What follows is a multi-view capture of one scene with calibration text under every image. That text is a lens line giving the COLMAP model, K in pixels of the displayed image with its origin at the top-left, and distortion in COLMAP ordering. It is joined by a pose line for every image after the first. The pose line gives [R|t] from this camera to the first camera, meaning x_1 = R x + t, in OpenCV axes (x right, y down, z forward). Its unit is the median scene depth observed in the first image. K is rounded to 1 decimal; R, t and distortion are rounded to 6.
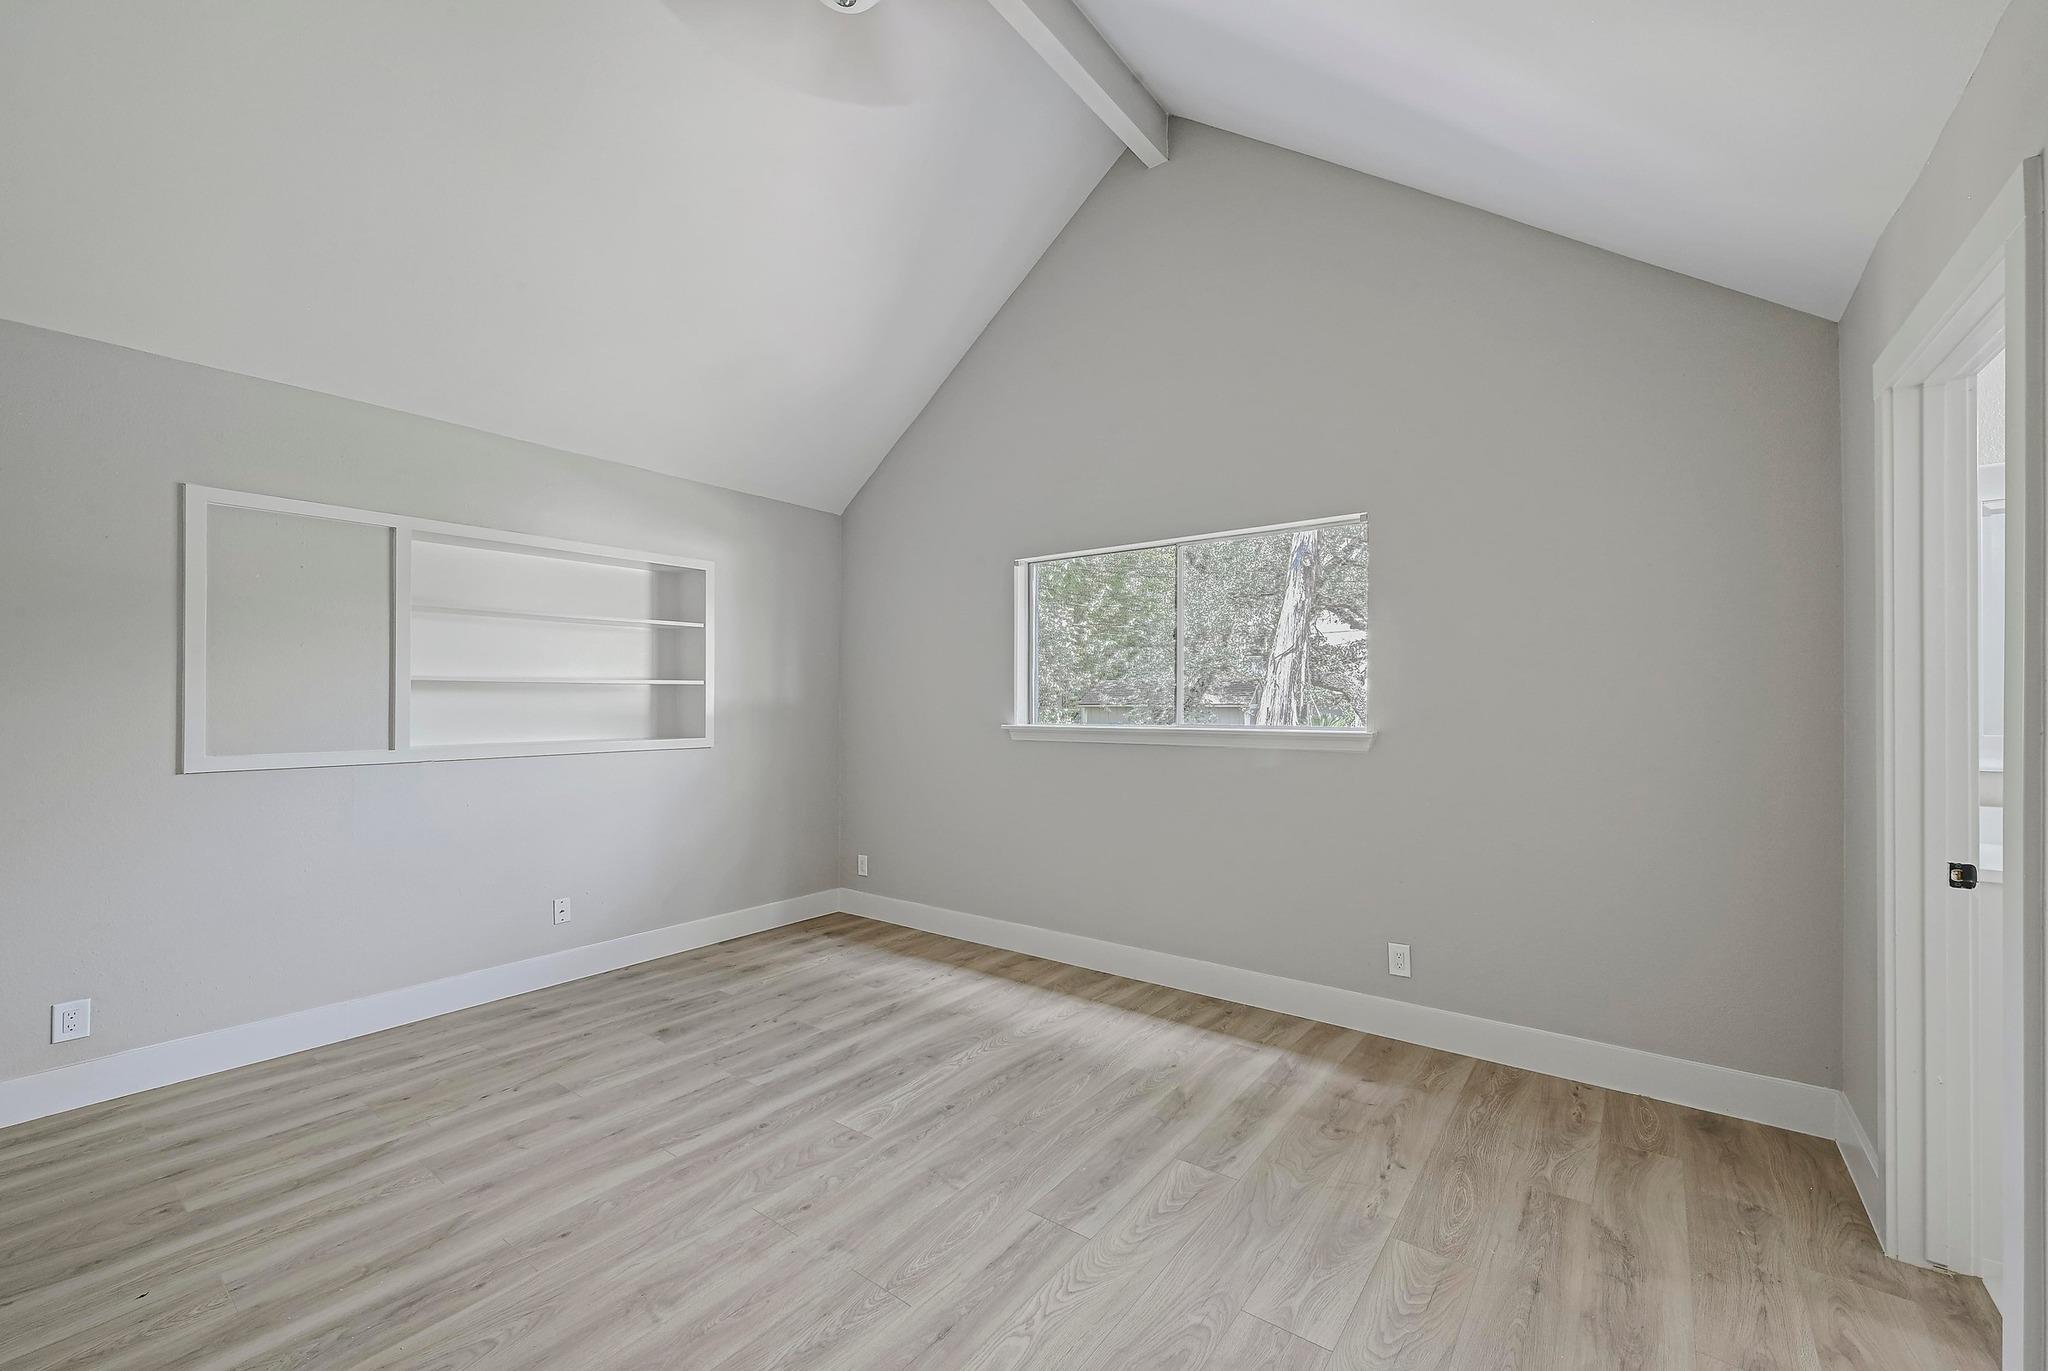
lens RADIAL K [[863.2, 0, 1024.0], [0, 863.2, 685.5], [0, 0, 1]] dist [0.001854, 0.000103]
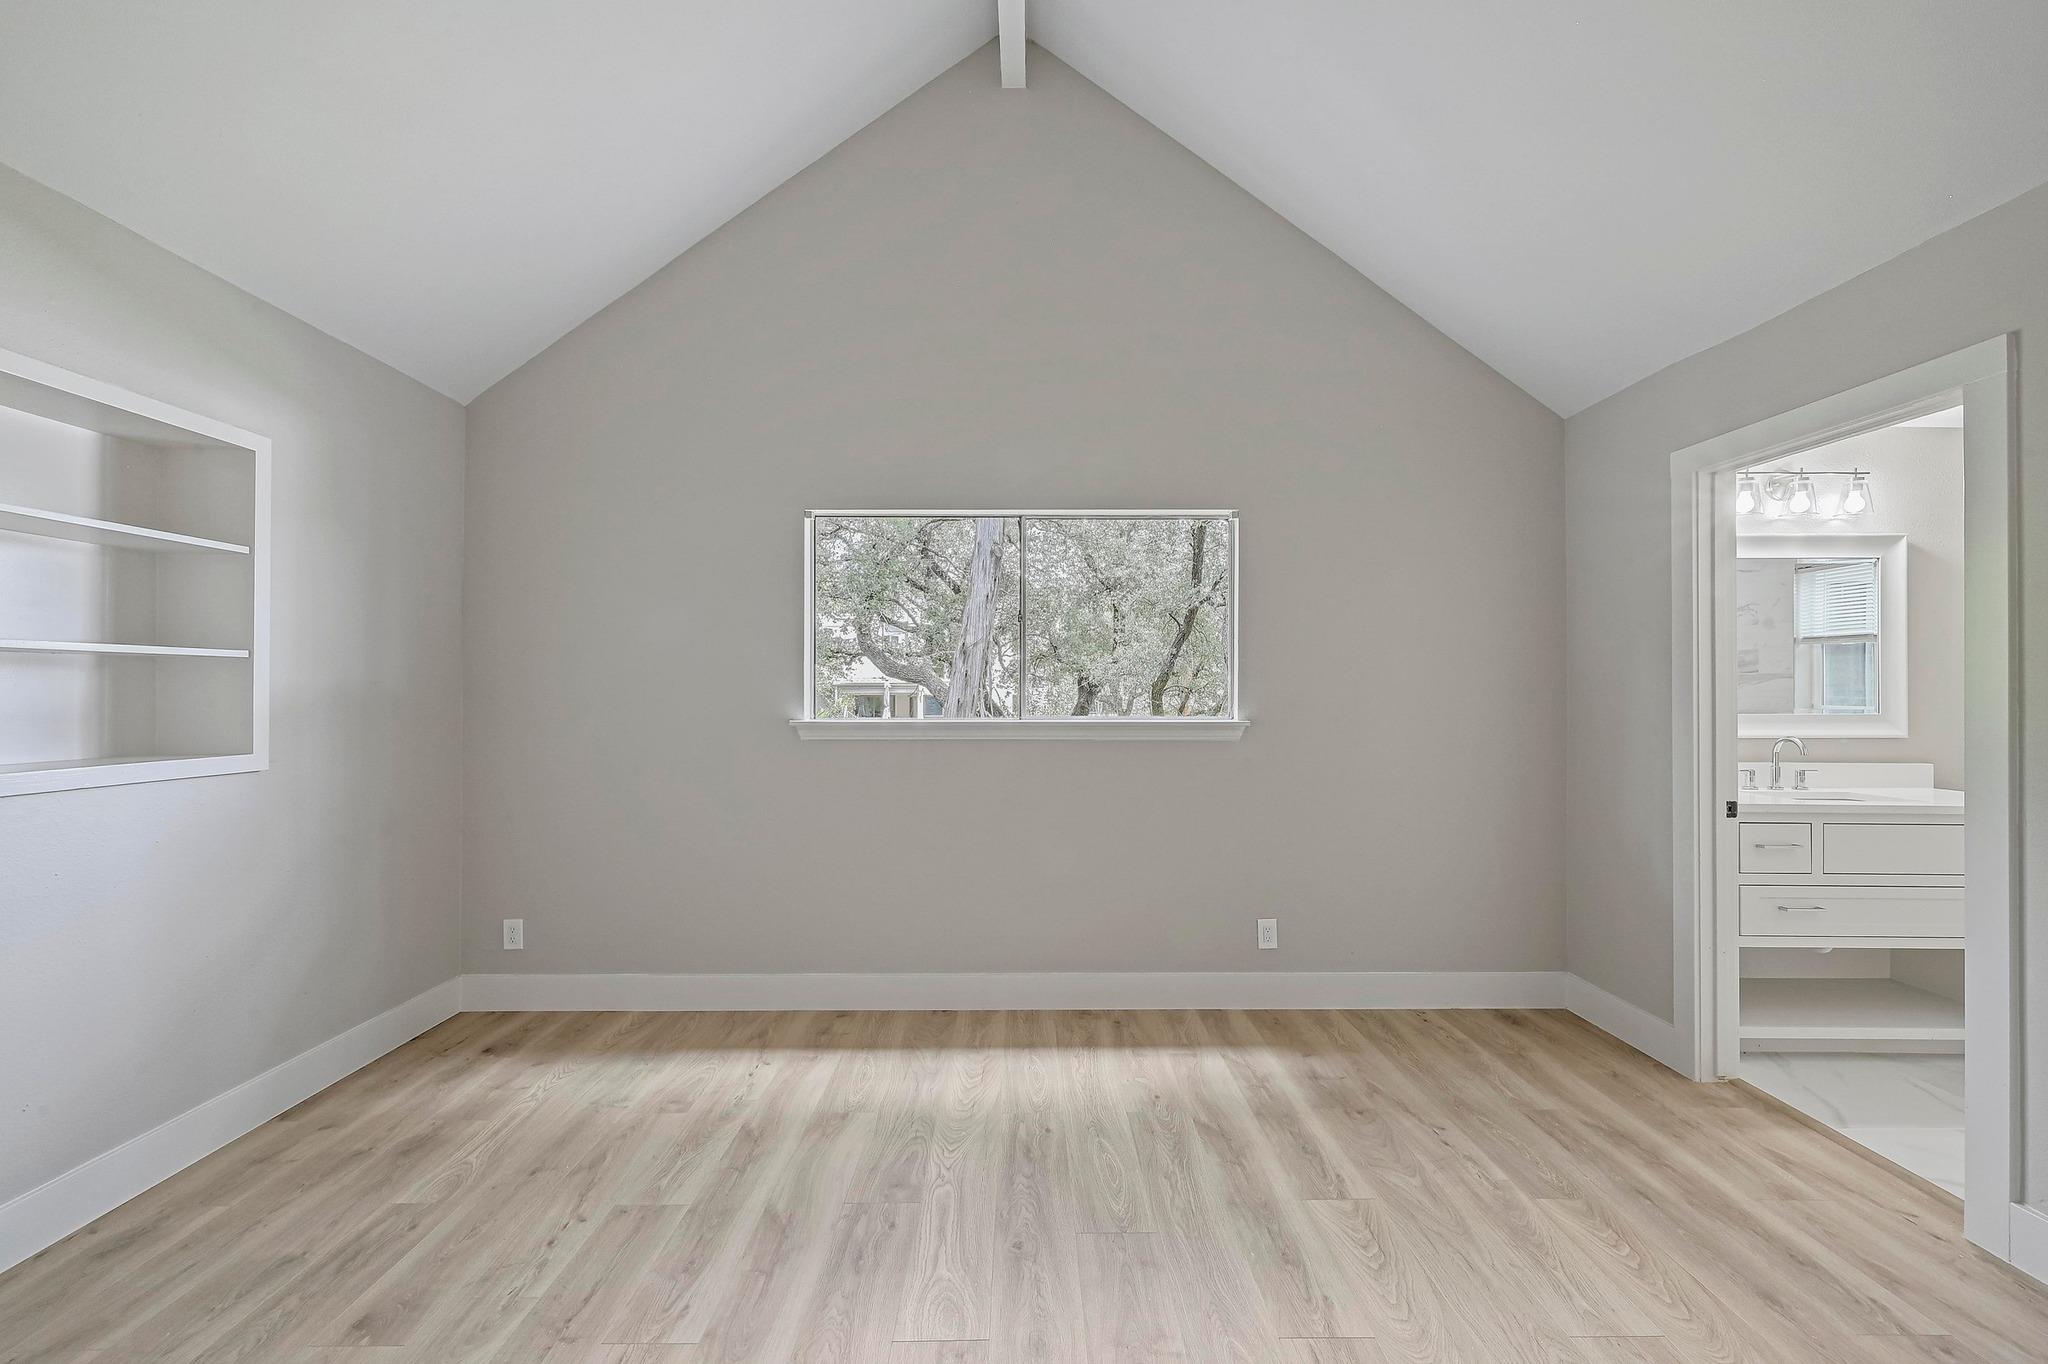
lens RADIAL K [[844.5, 0, 1056.3], [0, 844.5, 675.4], [0, 0, 1]] dist [0.000676, 0.000357]
pose [[0.778115, 0.015508, 0.627931, -0.398422], [-0.013951, 0.999875, -0.007406, 0.009690], [-0.627967, -0.002997, 0.778234, 0.329962]]
